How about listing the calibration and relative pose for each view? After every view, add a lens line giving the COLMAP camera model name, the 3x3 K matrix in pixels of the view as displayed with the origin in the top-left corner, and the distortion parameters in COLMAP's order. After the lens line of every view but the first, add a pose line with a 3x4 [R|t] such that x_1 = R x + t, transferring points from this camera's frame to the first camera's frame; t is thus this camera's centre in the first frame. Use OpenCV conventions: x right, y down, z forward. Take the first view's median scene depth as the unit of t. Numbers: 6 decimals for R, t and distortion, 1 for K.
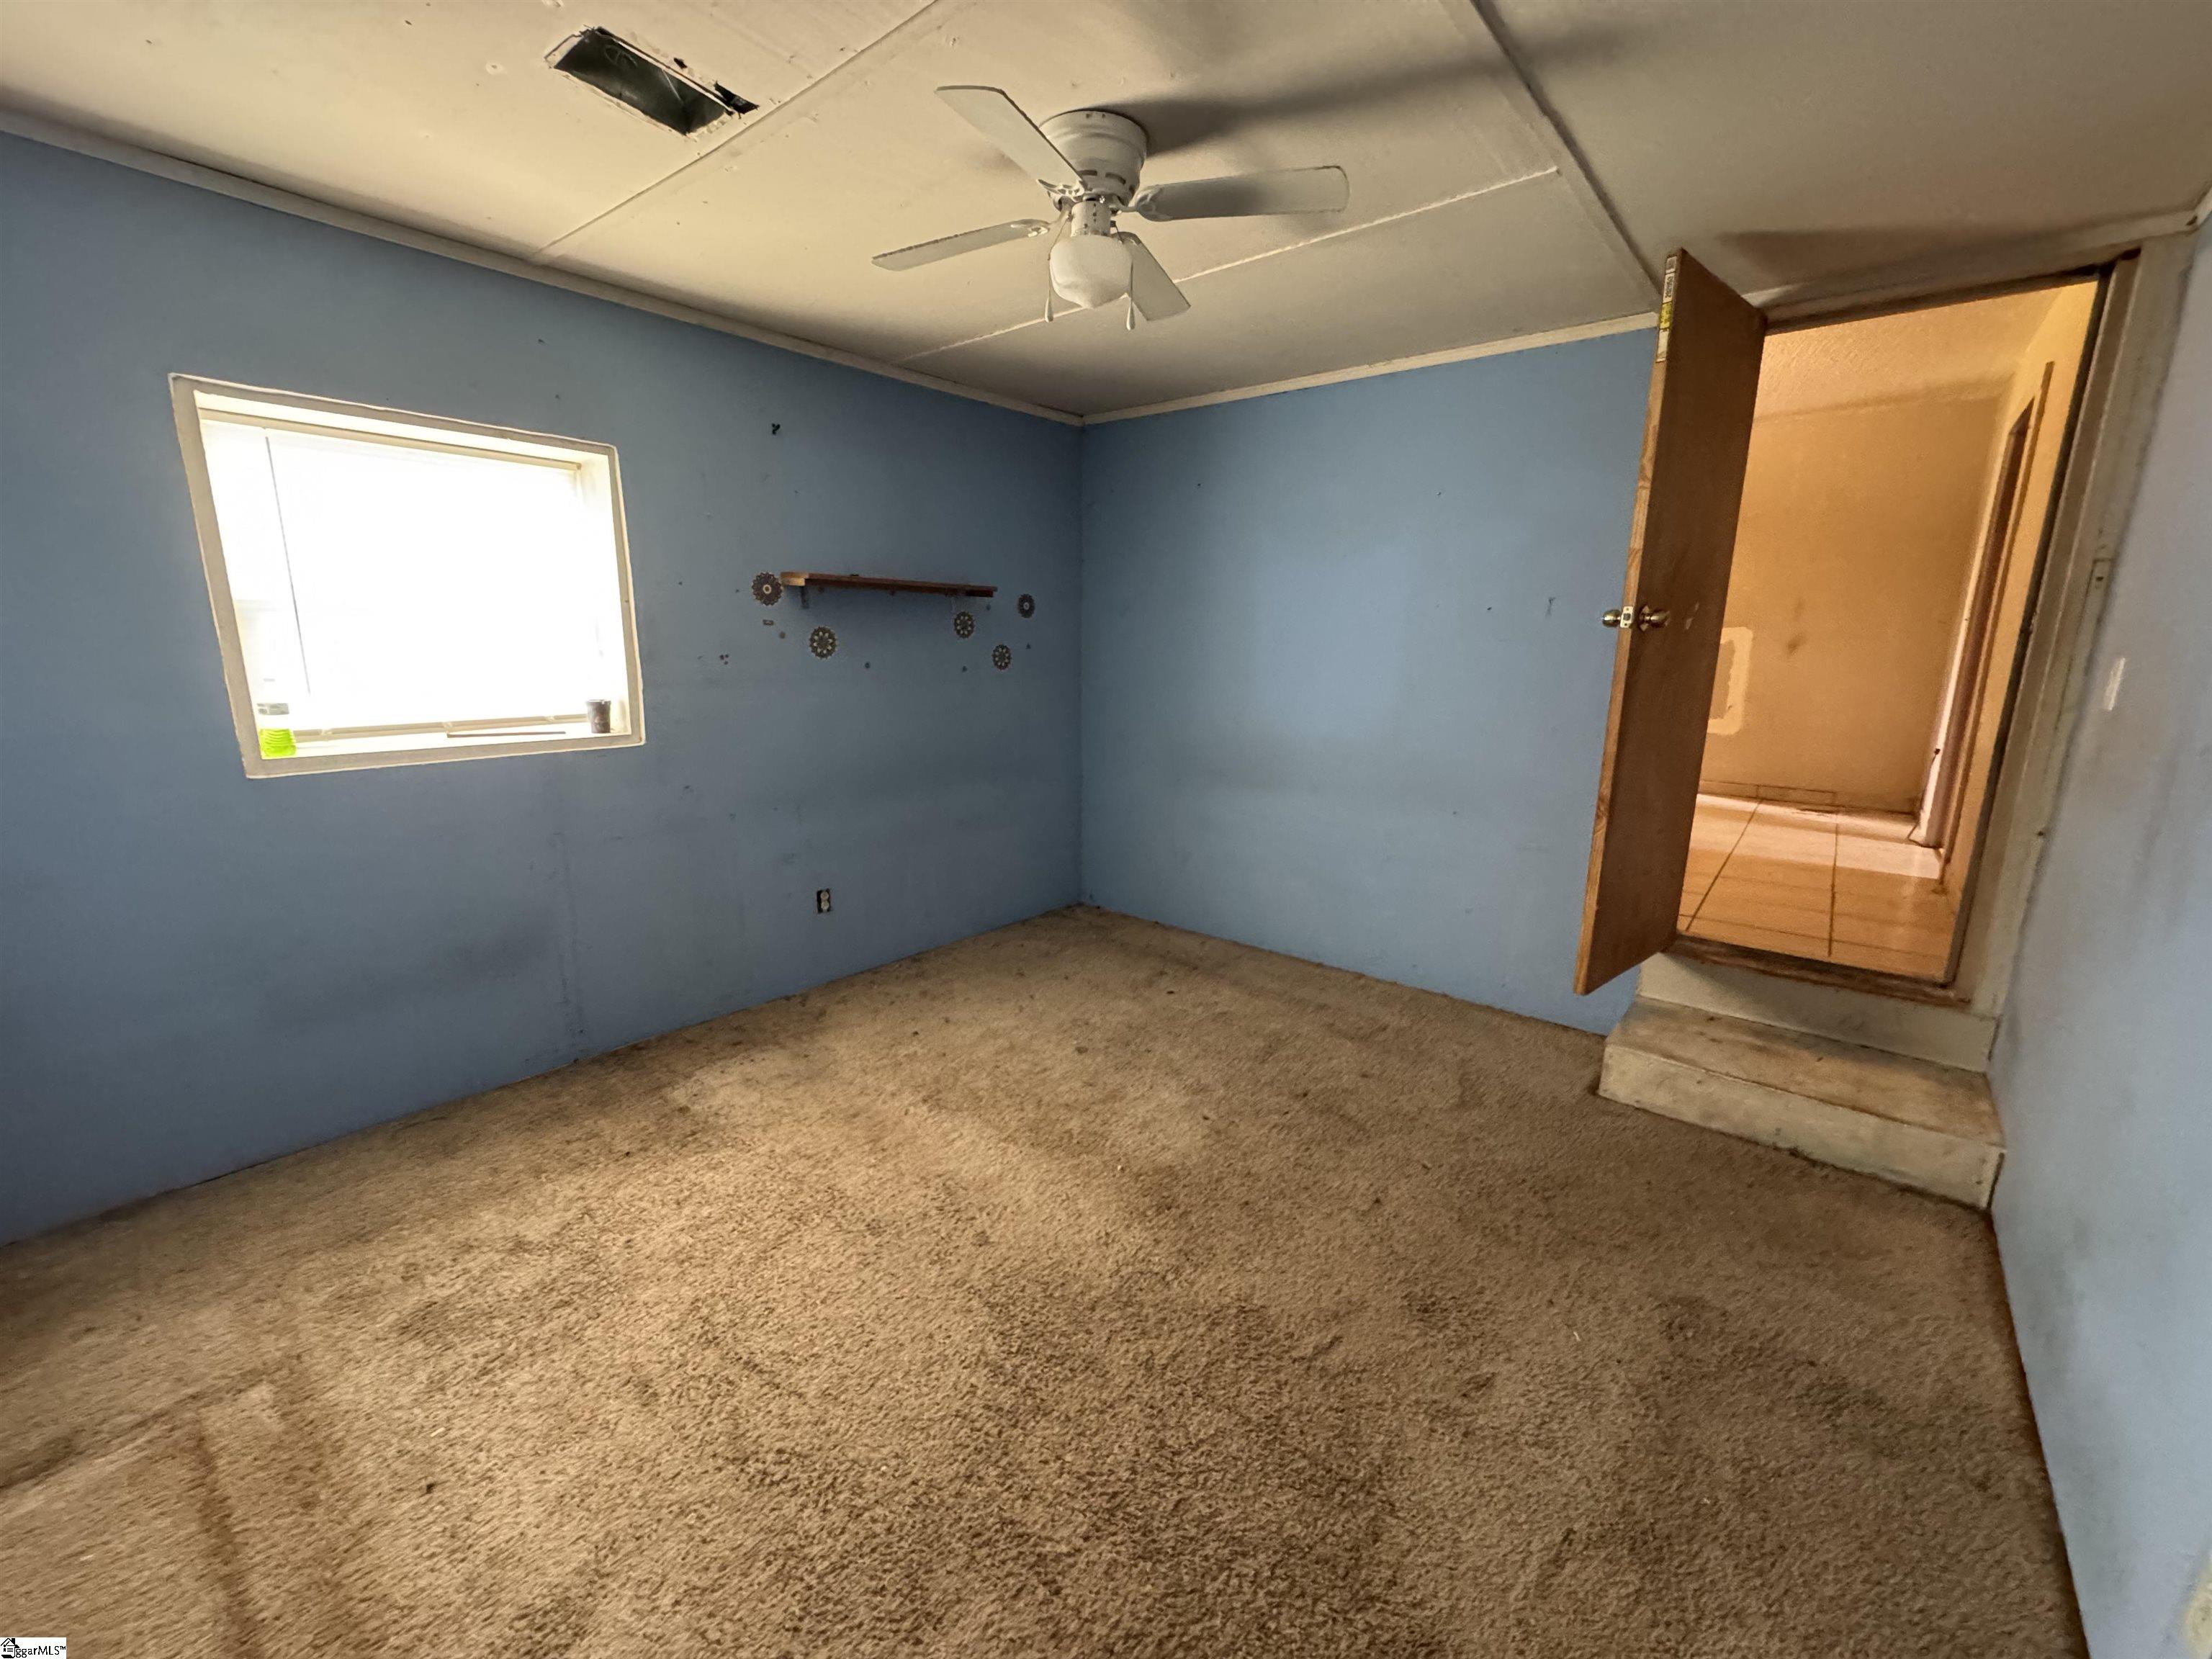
lens RADIAL K [[882.3, 0, 1105.5], [0, 882.3, 826.2], [0, 0, 1]] dist [0.000154, -0.000091]
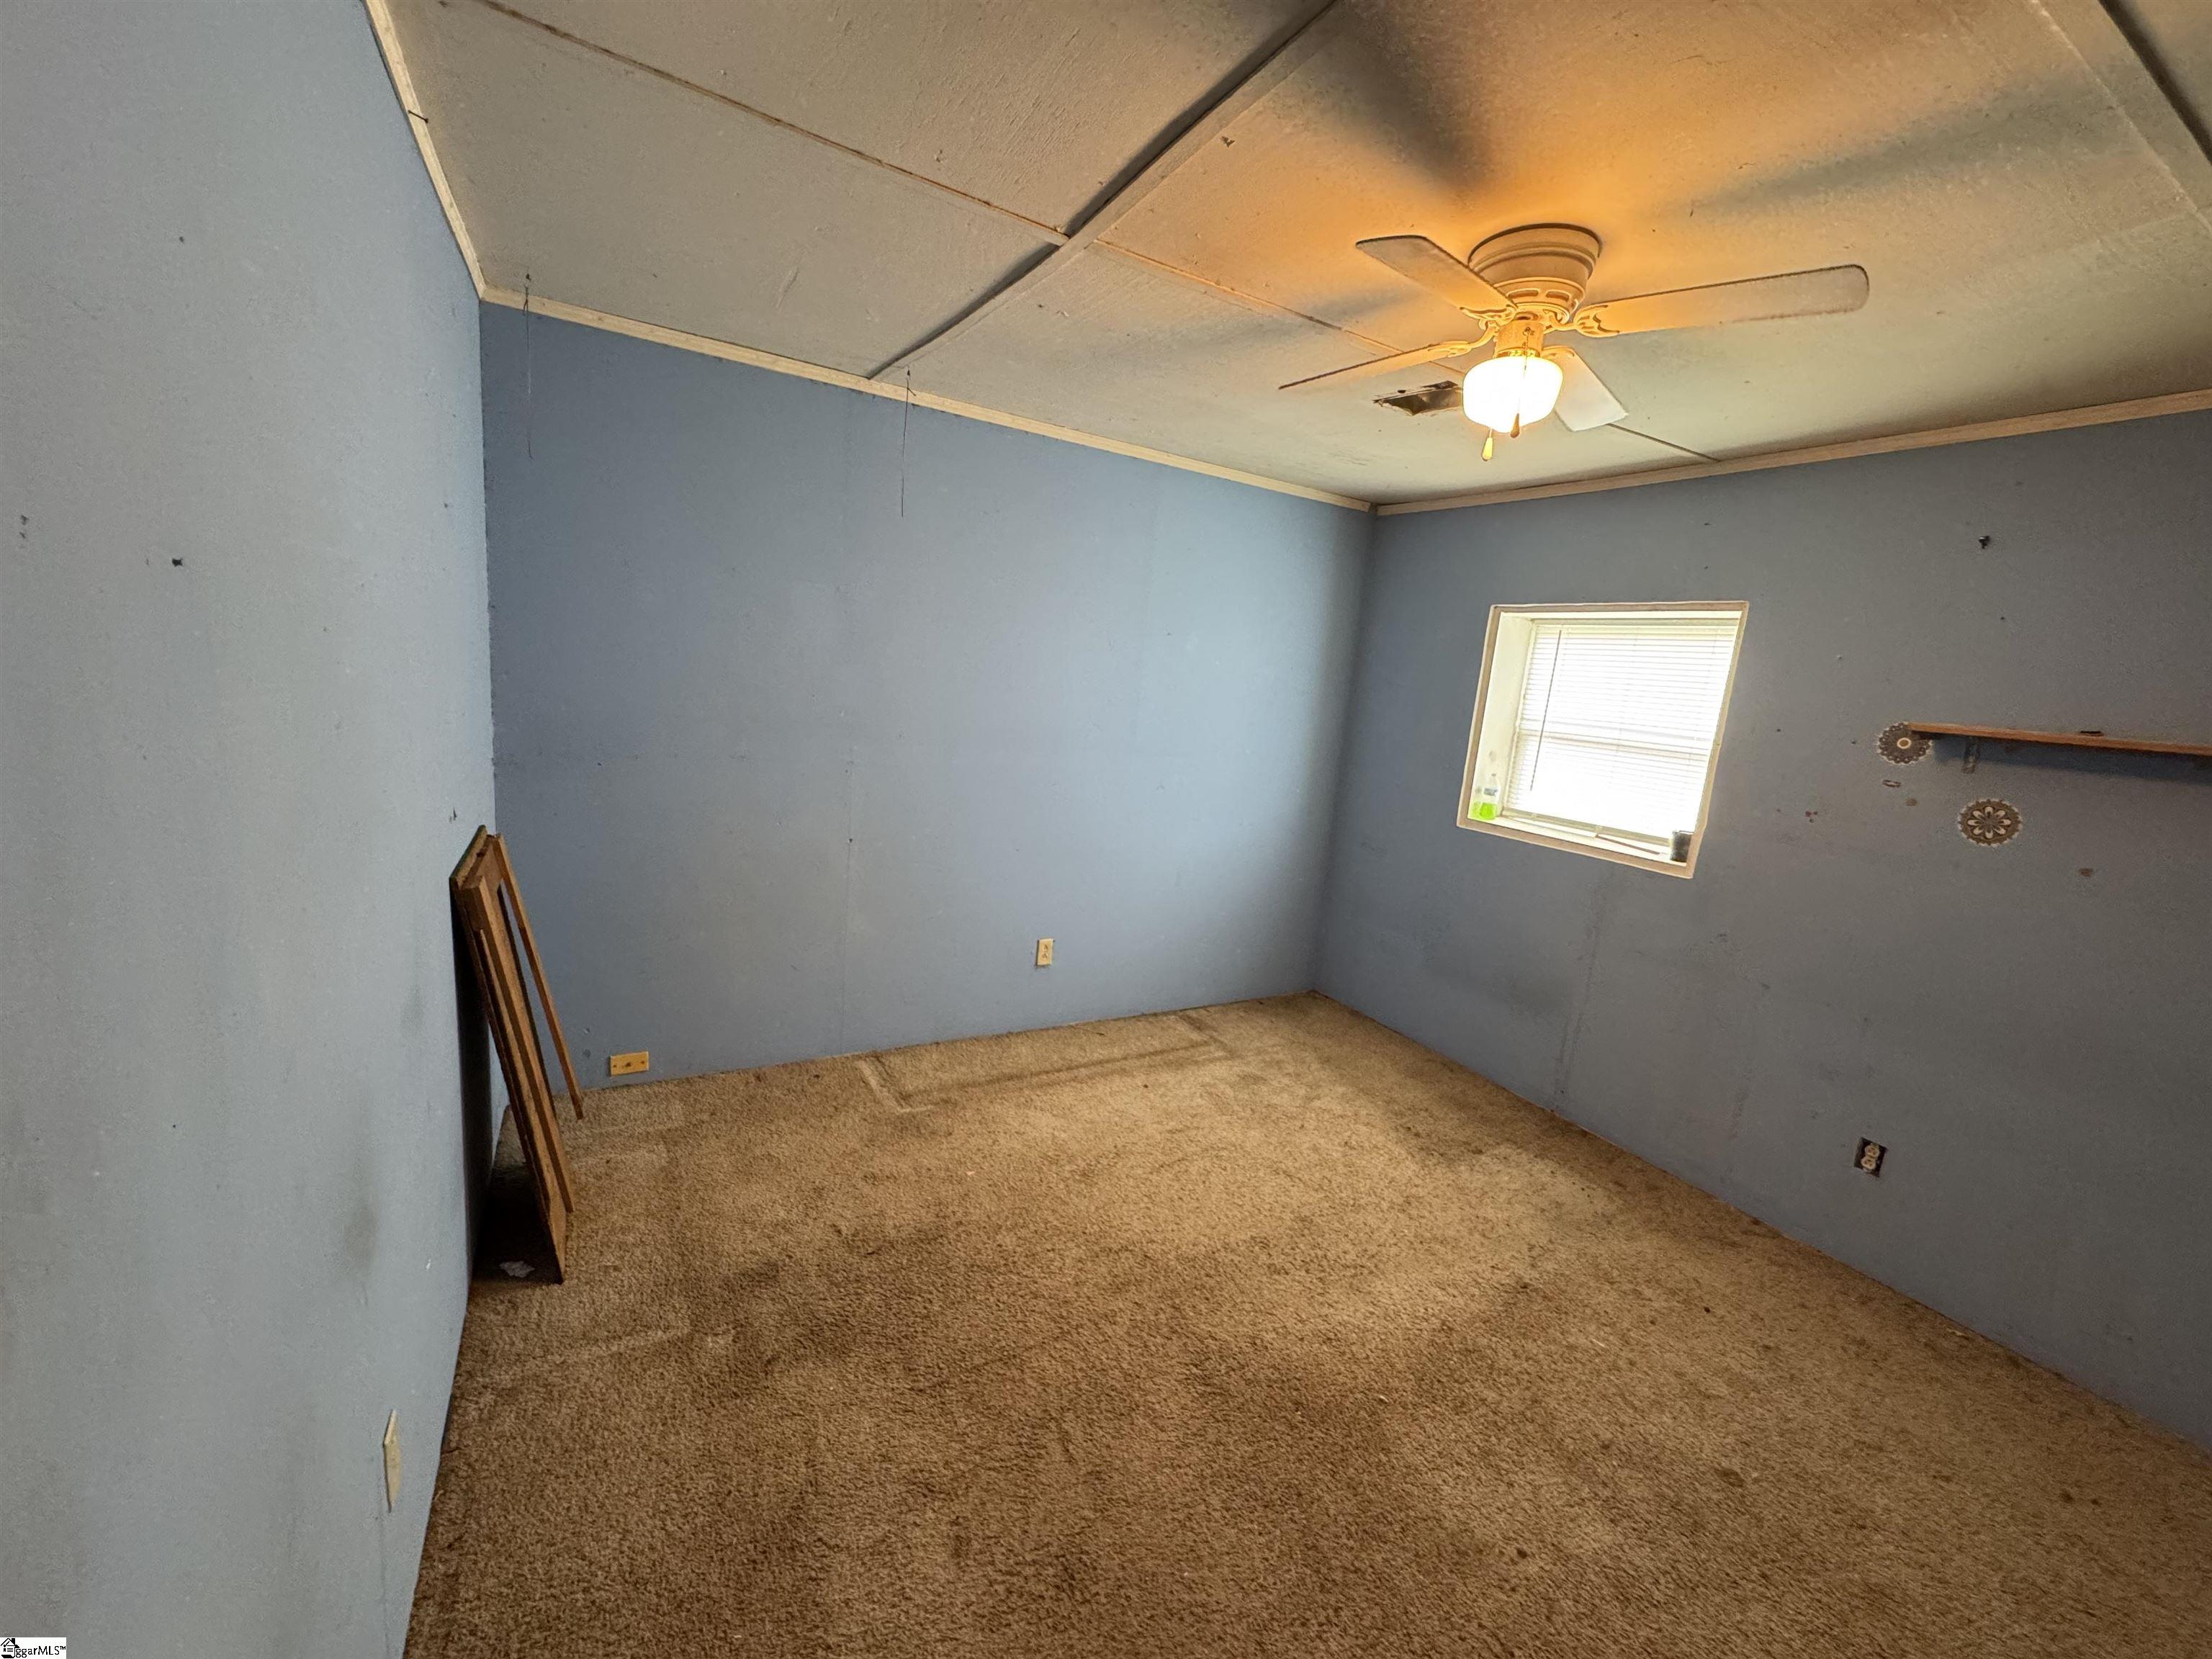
lens RADIAL K [[882.3, 0, 1108.7], [0, 882.3, 826.9], [0, 0, 1]] dist [0.000154, -0.000091]
pose [[-0.343434, 0.120770, -0.931380, 0.759417], [-0.288679, 0.930114, 0.227052, -0.214132], [0.893710, 0.346847, -0.284569, 0.759930]]
